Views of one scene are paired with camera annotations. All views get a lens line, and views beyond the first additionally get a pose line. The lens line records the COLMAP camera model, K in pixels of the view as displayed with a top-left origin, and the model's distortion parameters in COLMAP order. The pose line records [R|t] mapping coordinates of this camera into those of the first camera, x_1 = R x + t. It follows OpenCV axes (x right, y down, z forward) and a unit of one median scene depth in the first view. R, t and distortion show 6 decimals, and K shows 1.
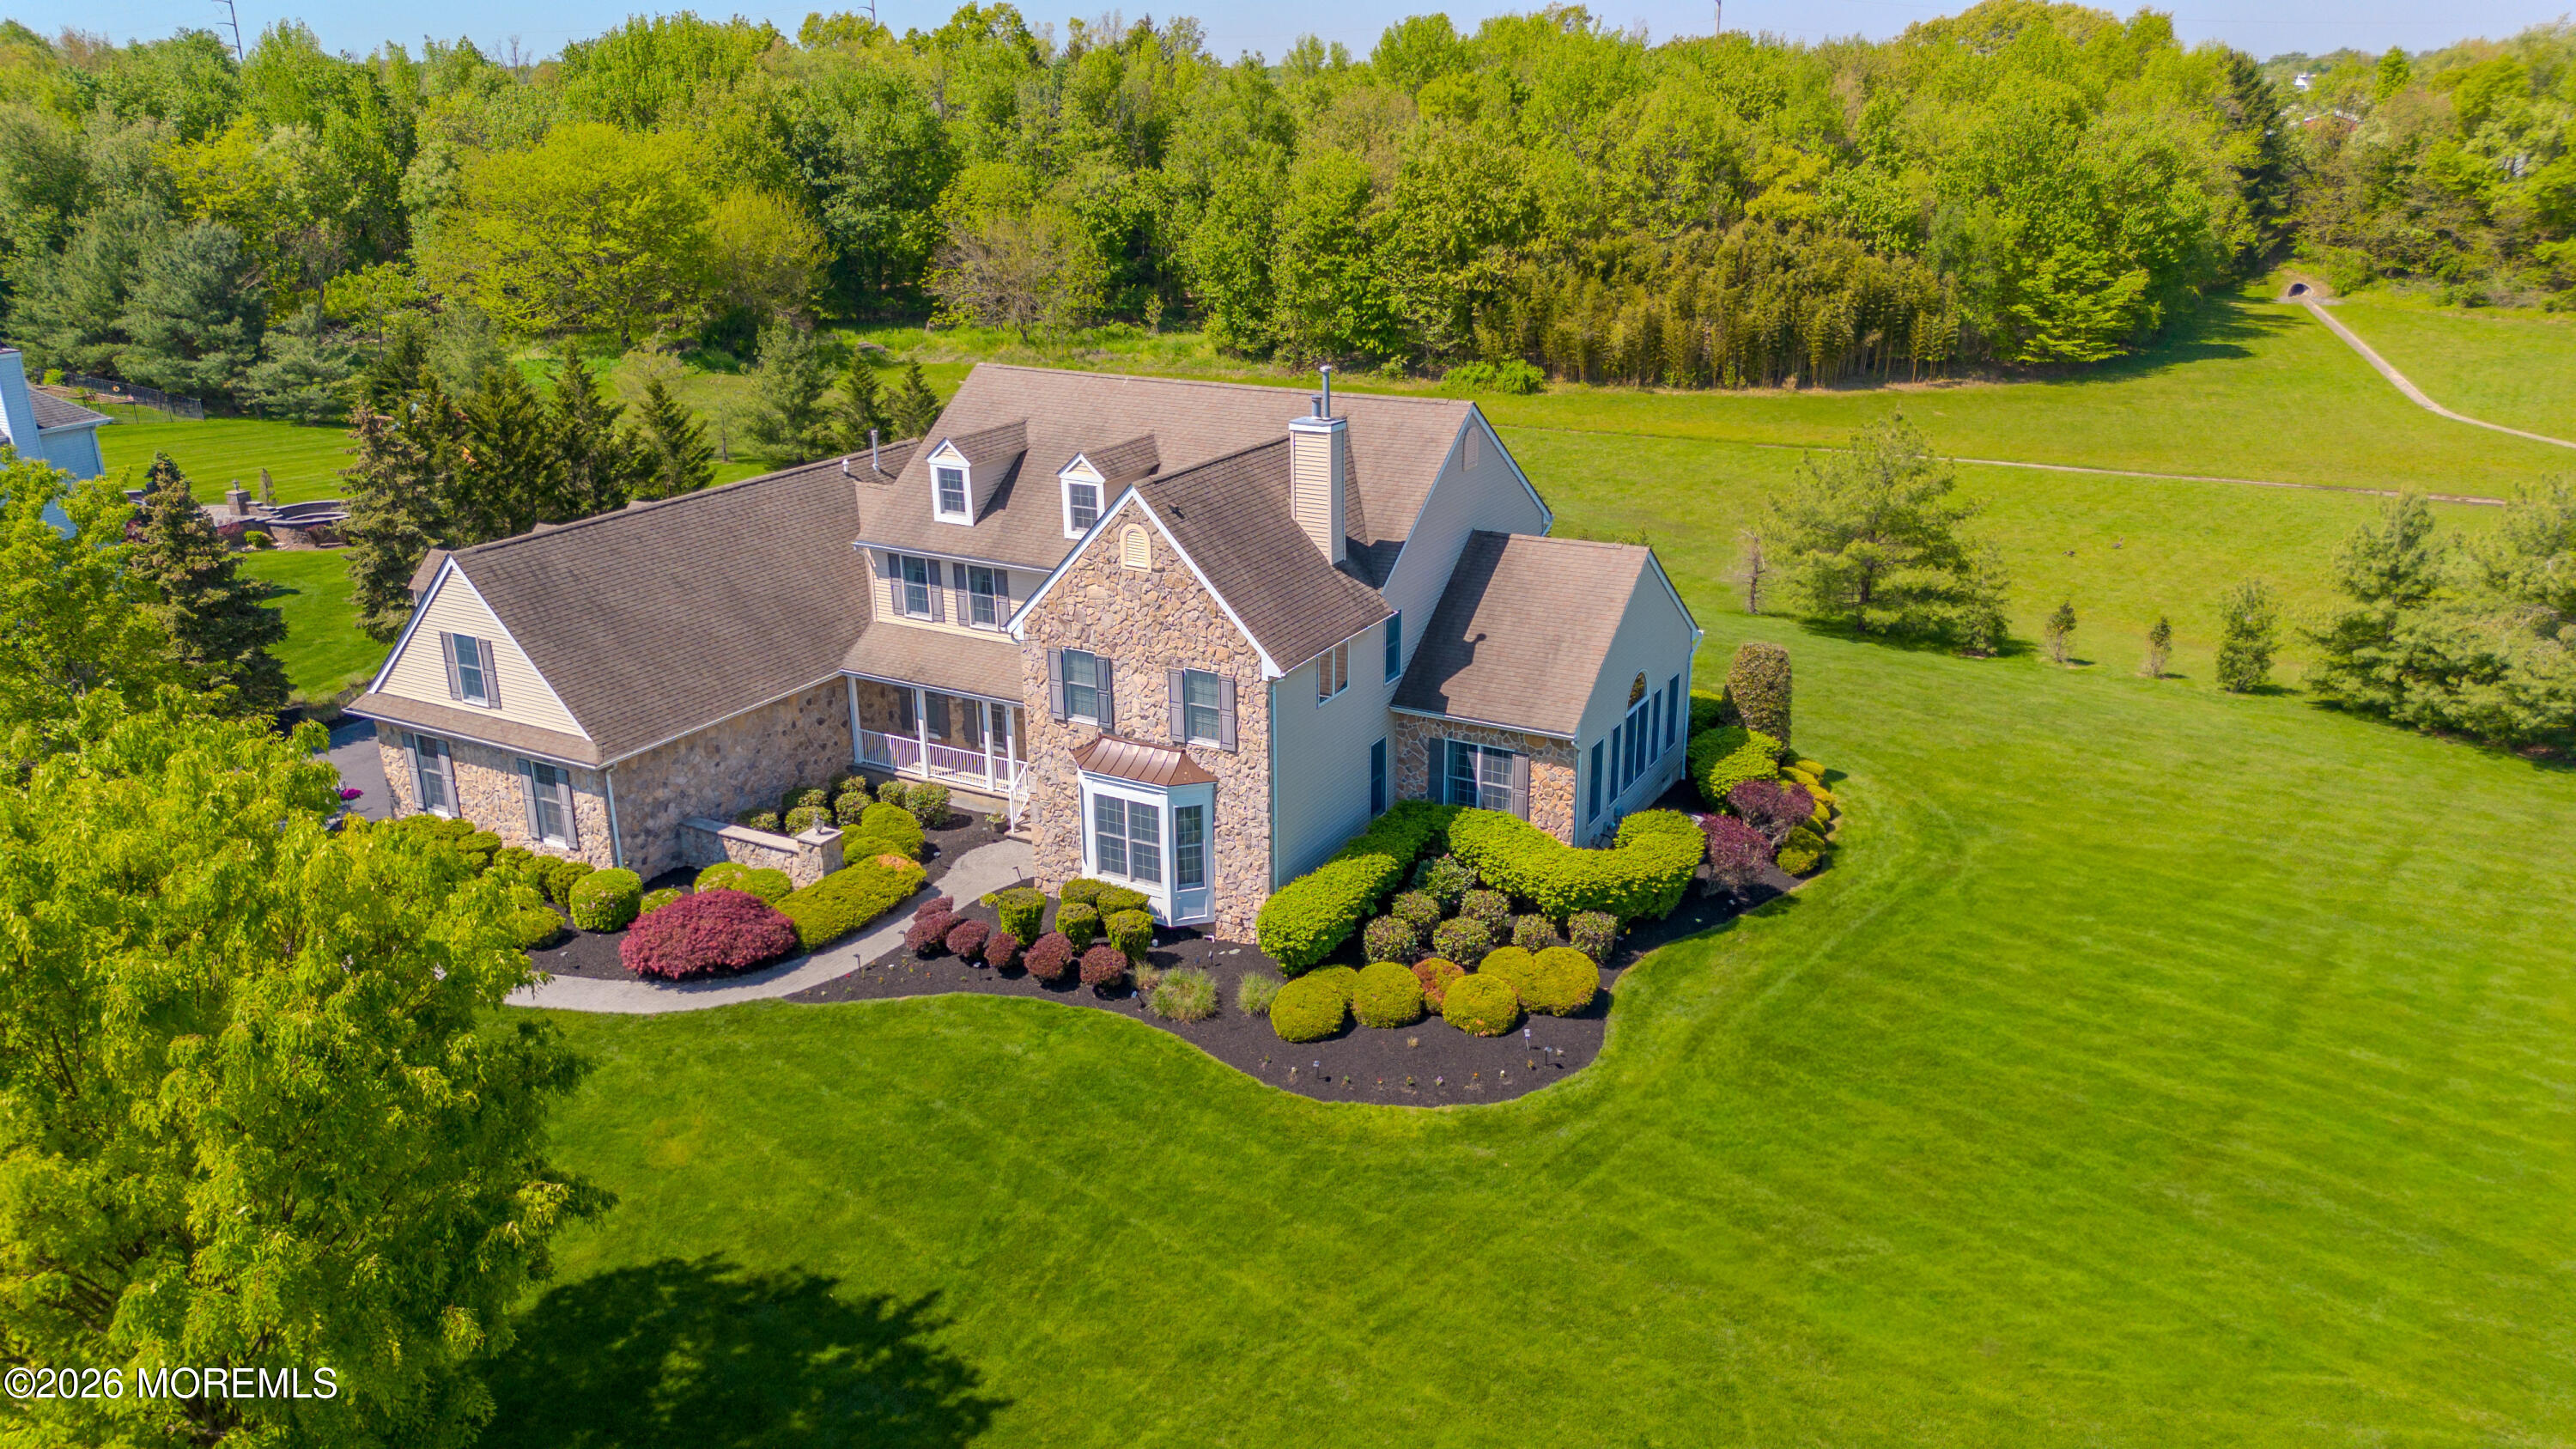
lens RADIAL K [[1822.4, 0, 1284.3], [0, 1822.4, 721.3], [0, 0, 1]] dist [0.080427, -0.085431]
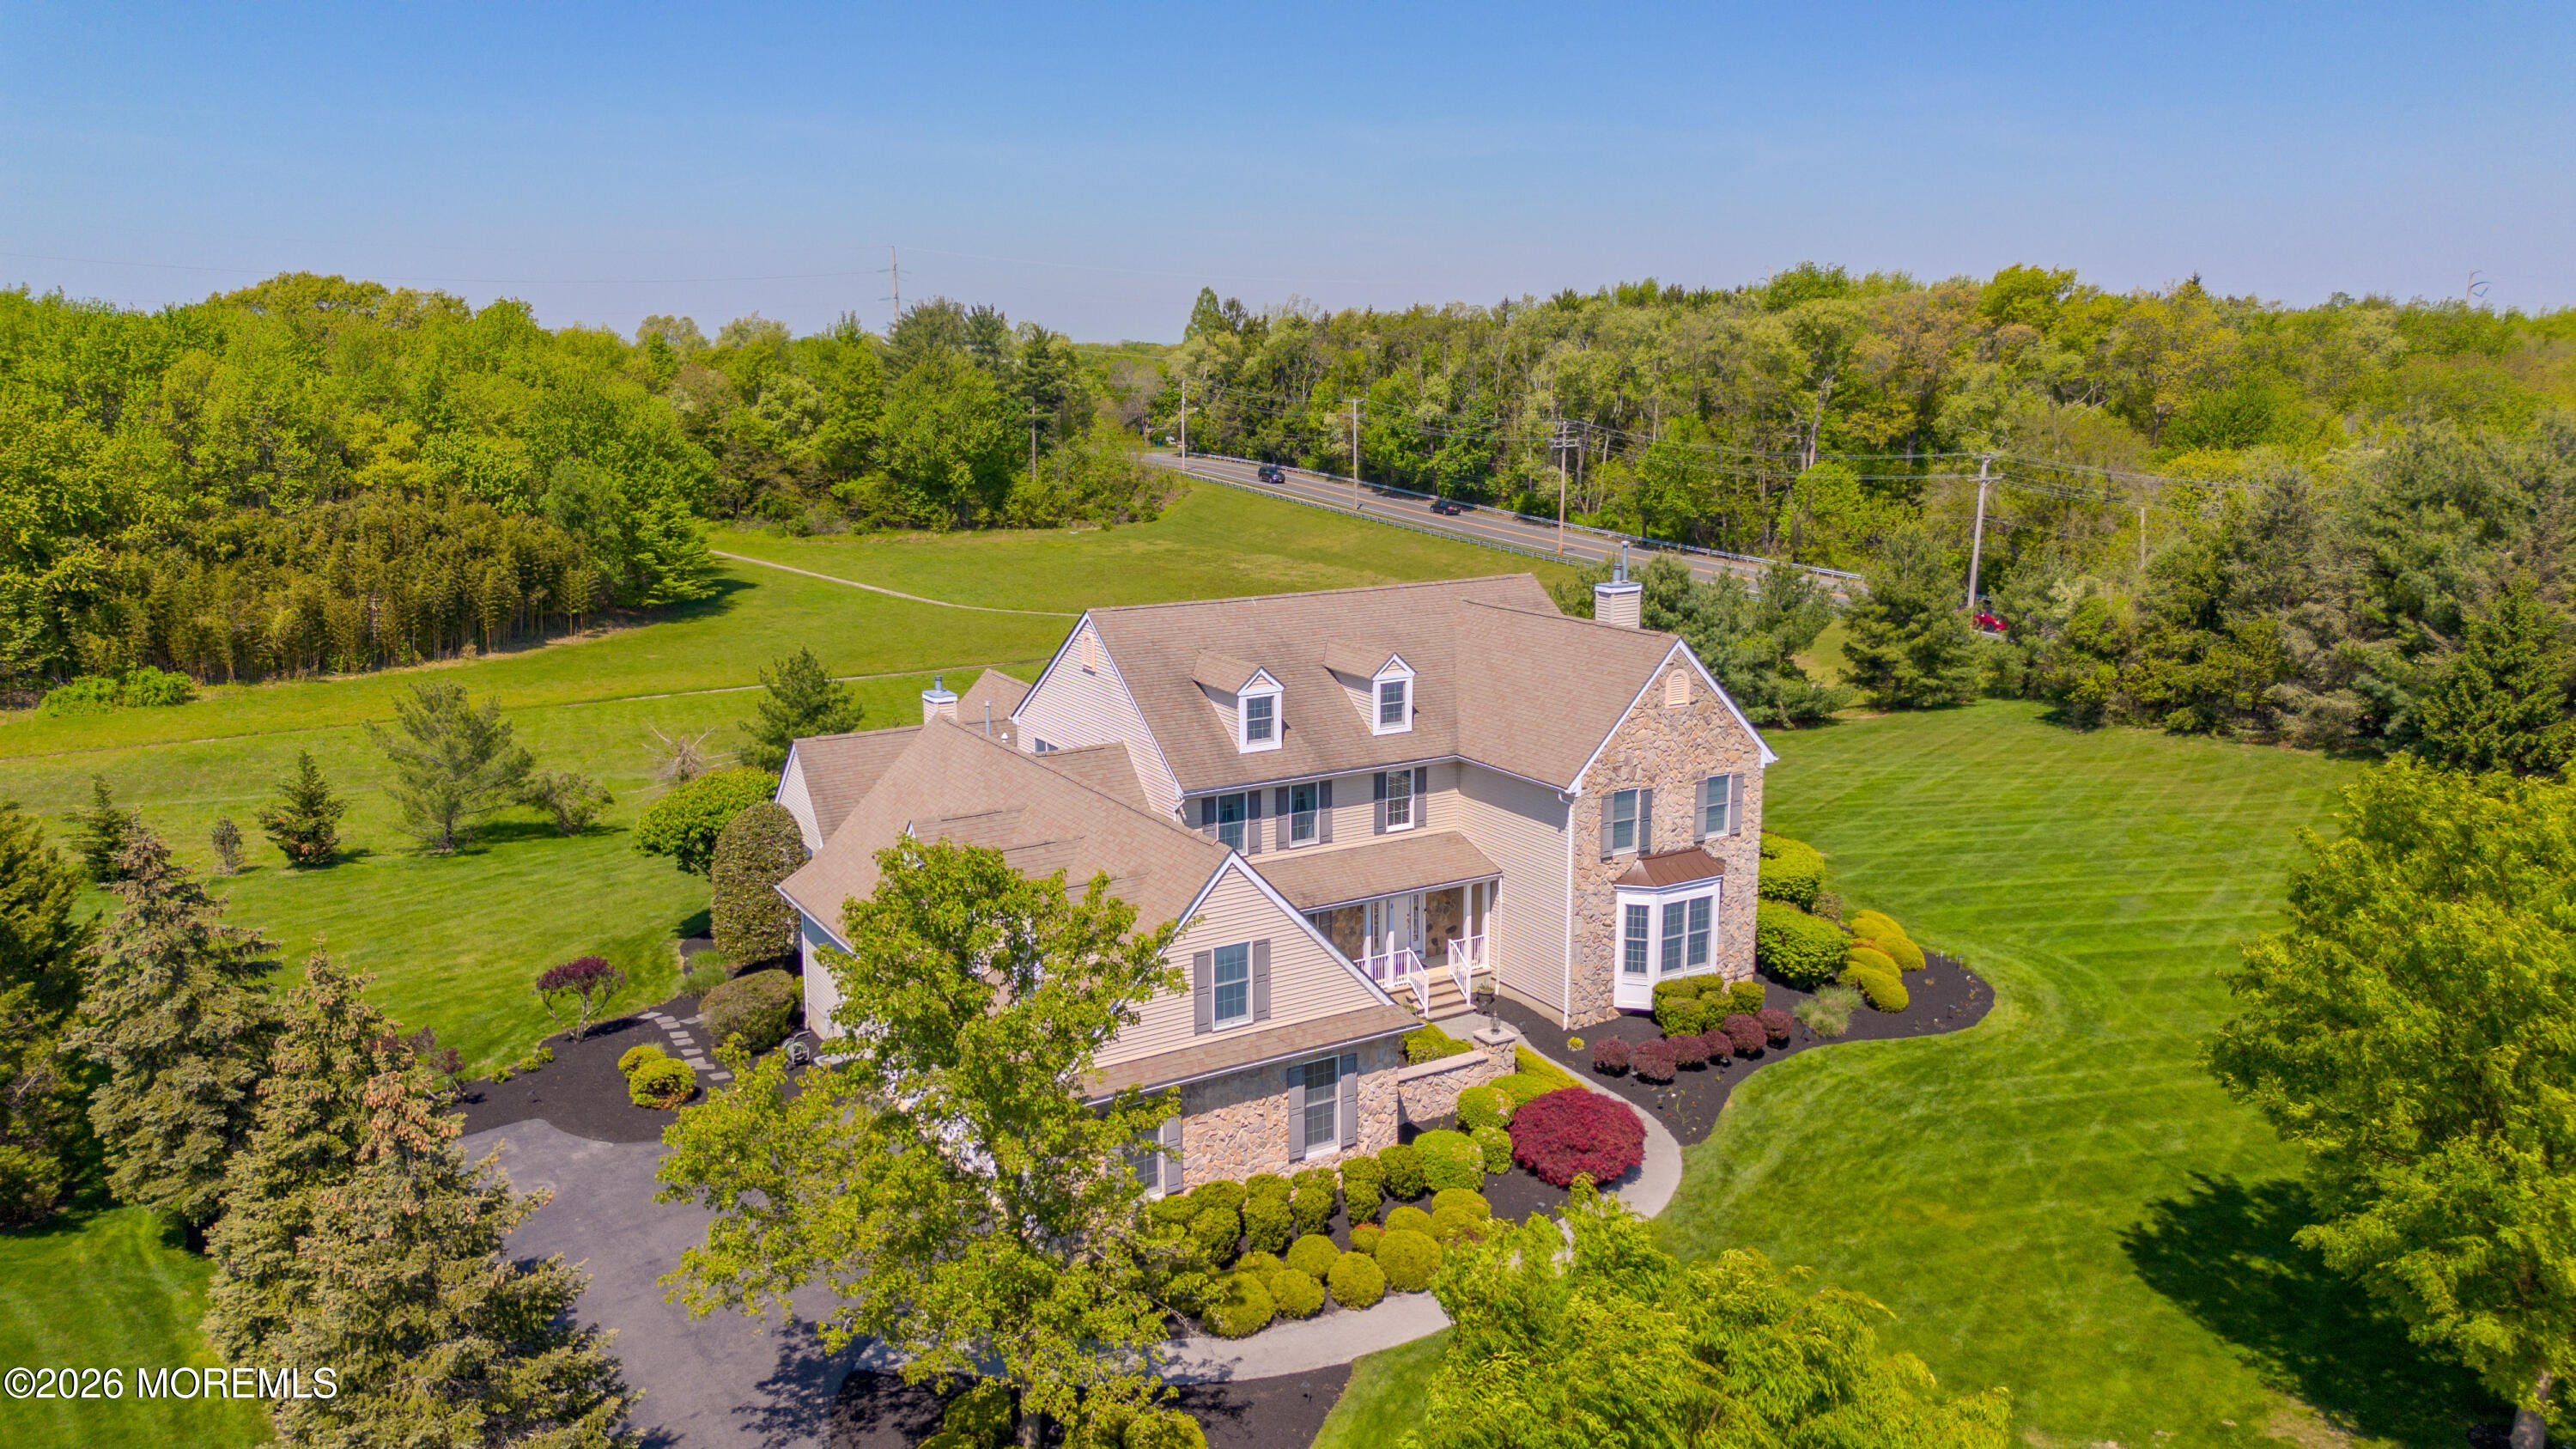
lens RADIAL K [[1822.4, 0, 1288.2], [0, 1822.4, 718.9], [0, 0, 1]] dist [0.080427, -0.085431]
pose [[0.493734, -0.162561, 0.854284, -0.339004], [0.283749, 0.958721, 0.018441, -0.046309], [-0.822018, 0.233297, 0.519480, 0.156165]]
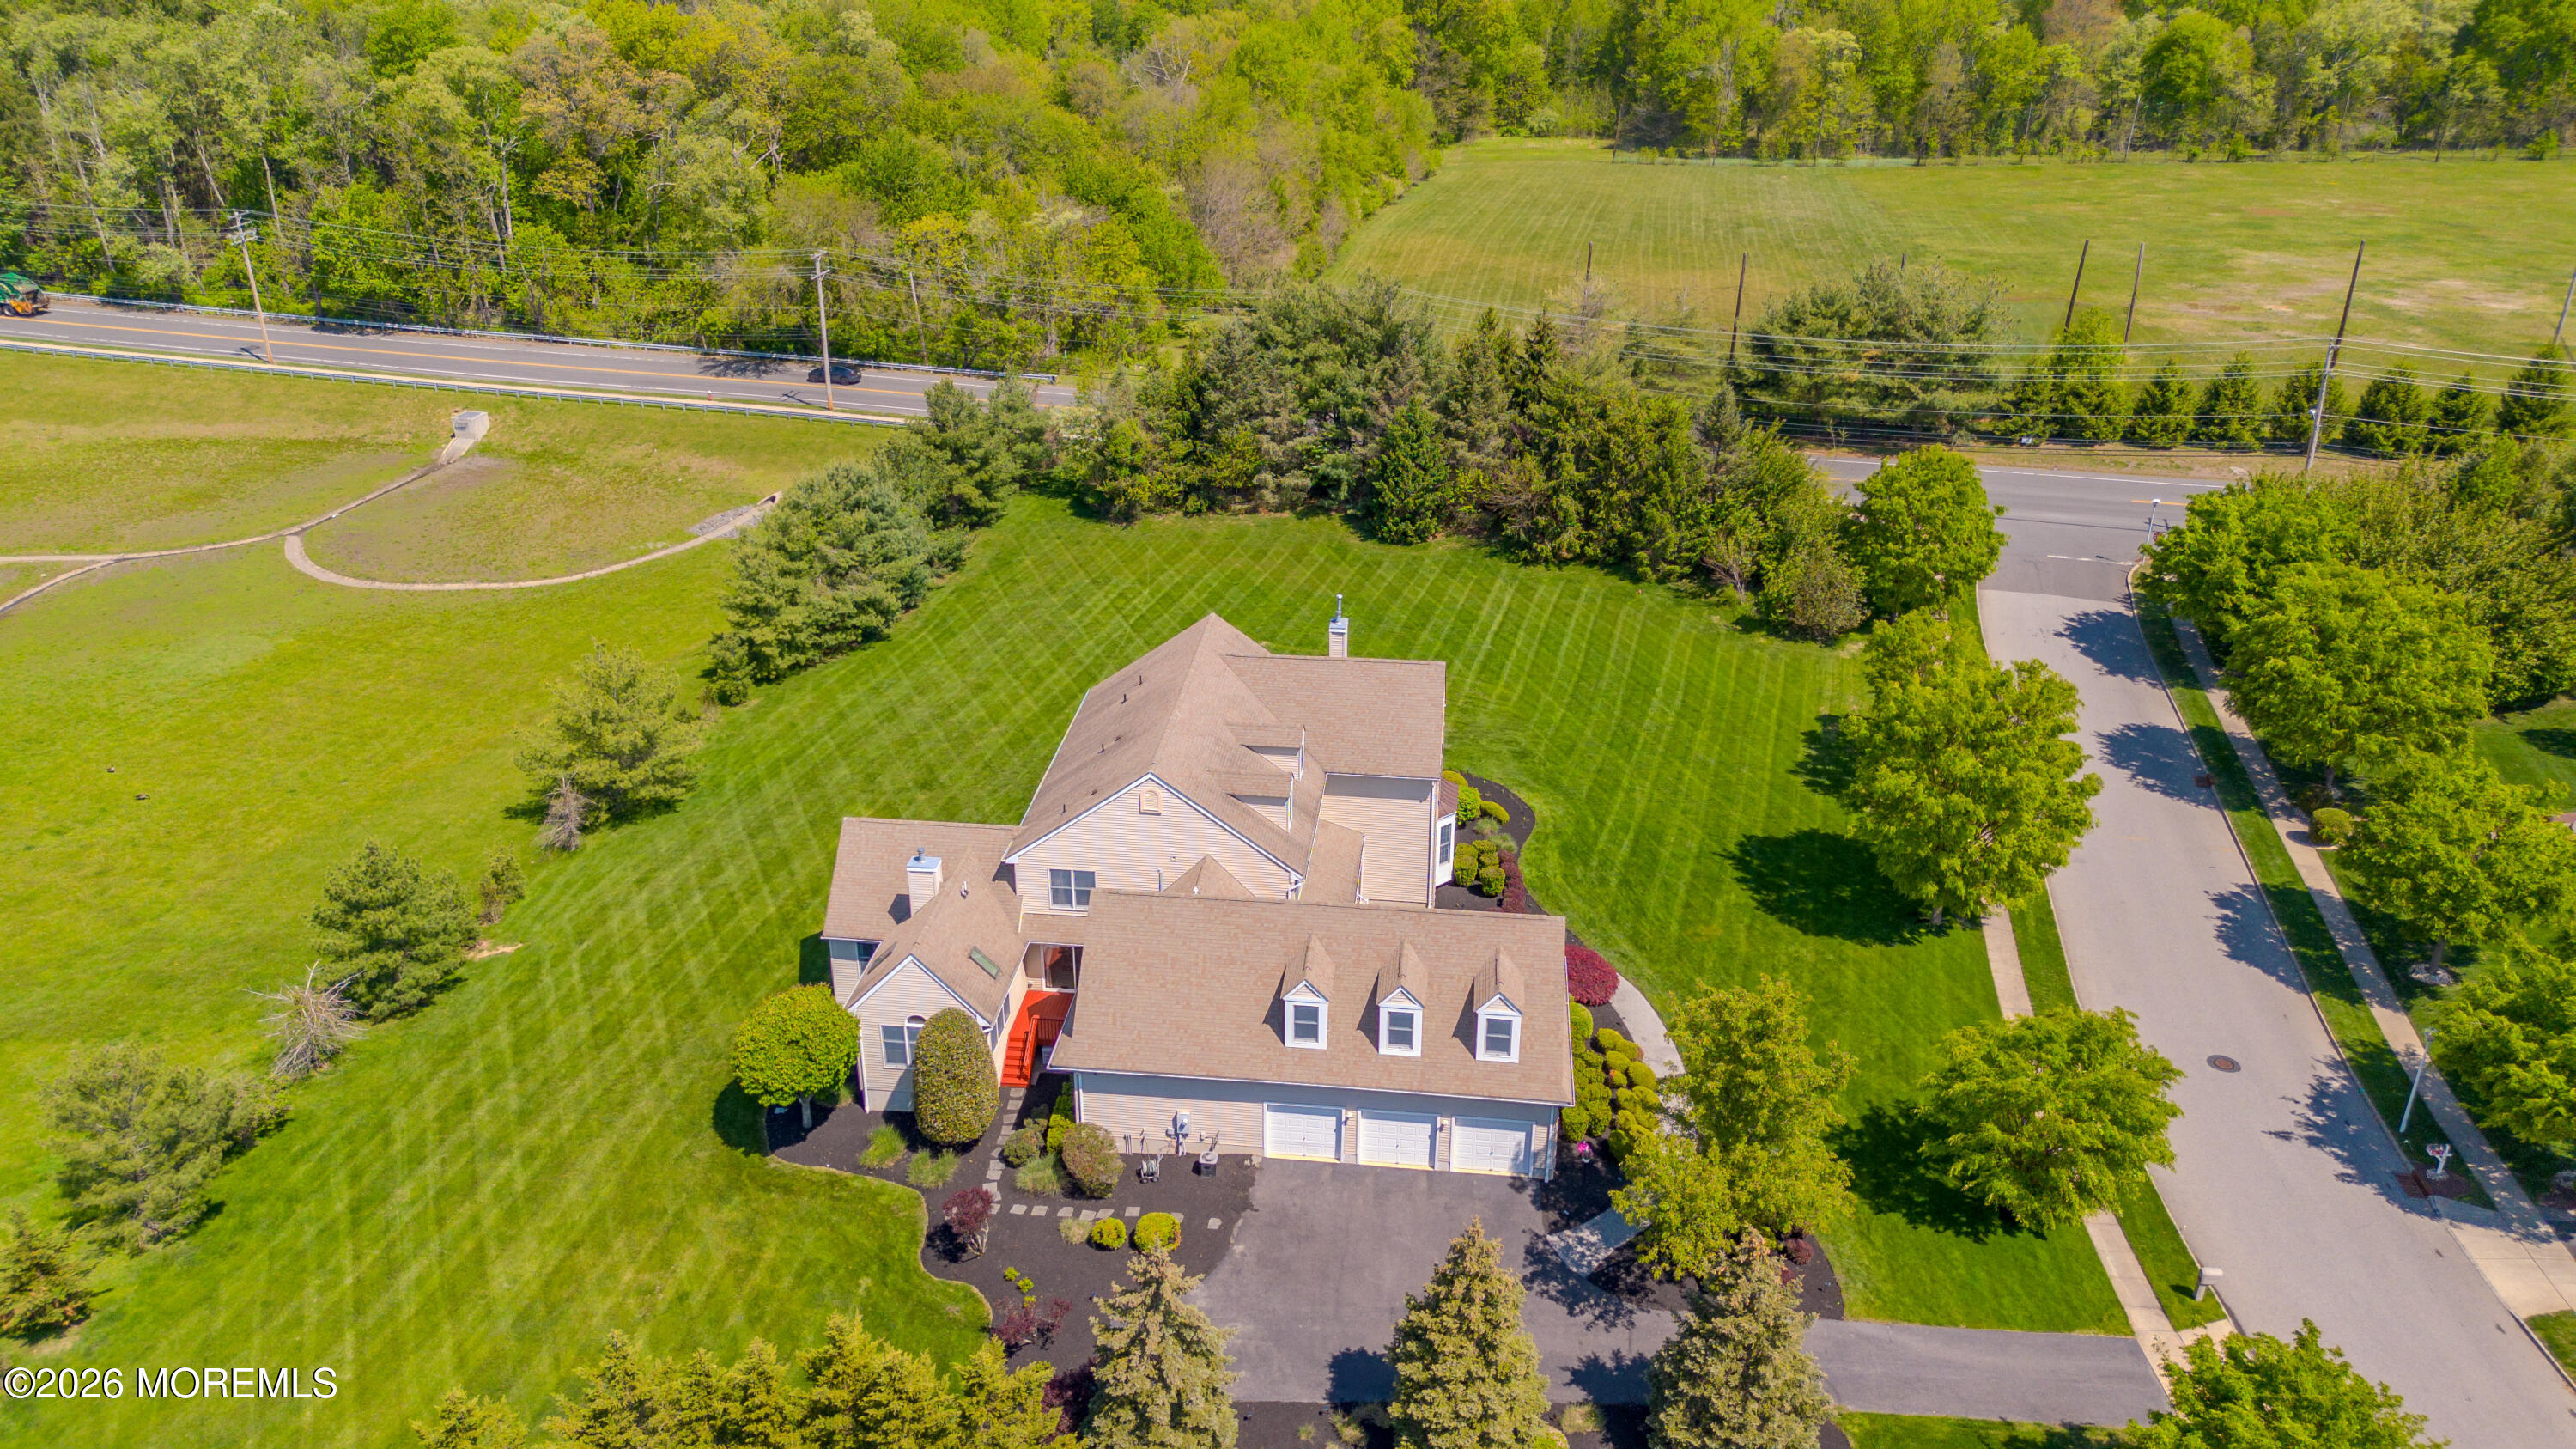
lens RADIAL K [[1822.4, 0, 1305.3], [0, 1822.4, 712.3], [0, 0, 1]] dist [0.080427, -0.085431]
pose [[-0.407140, -0.381697, 0.829786, -0.444851], [0.296372, 0.804126, 0.515310, -0.303869], [-0.863945, 0.455729, -0.214268, 0.418353]]
